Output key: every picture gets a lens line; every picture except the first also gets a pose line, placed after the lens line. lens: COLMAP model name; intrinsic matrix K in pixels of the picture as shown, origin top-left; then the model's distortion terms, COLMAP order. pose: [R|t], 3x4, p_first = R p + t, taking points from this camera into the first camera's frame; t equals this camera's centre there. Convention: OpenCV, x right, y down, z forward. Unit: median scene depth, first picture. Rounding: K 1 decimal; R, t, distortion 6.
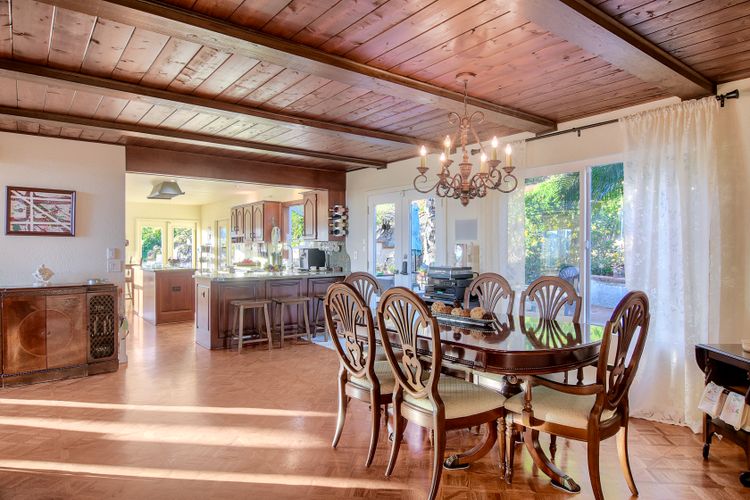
lens RADIAL K [[459.1, 0, 375.0], [0, 459.1, 250.0], [0, 0, 1]] dist [0.000857, 0.000487]
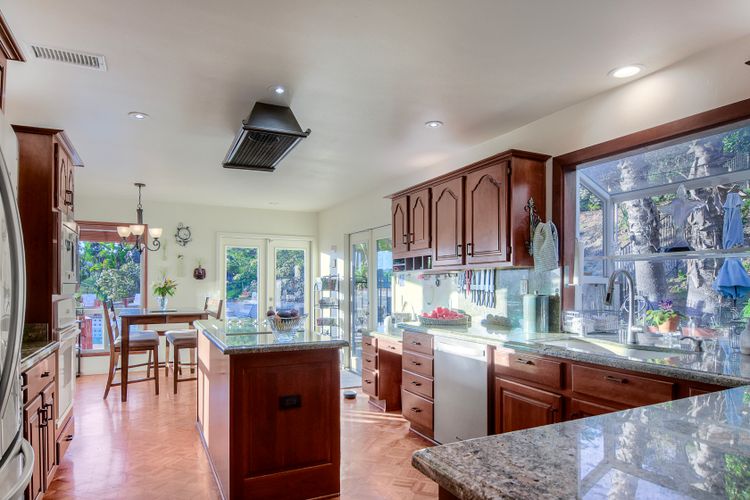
lens RADIAL K [[466.1, 0, 373.6], [0, 466.1, 282.6], [0, 0, 1]] dist [0.000233, -0.000931]
pose [[0.980176, 0.000645, -0.198127, -0.271407], [-0.002159, 0.999970, -0.007428, 0.000169], [0.198116, 0.007708, 0.980148, 0.604244]]
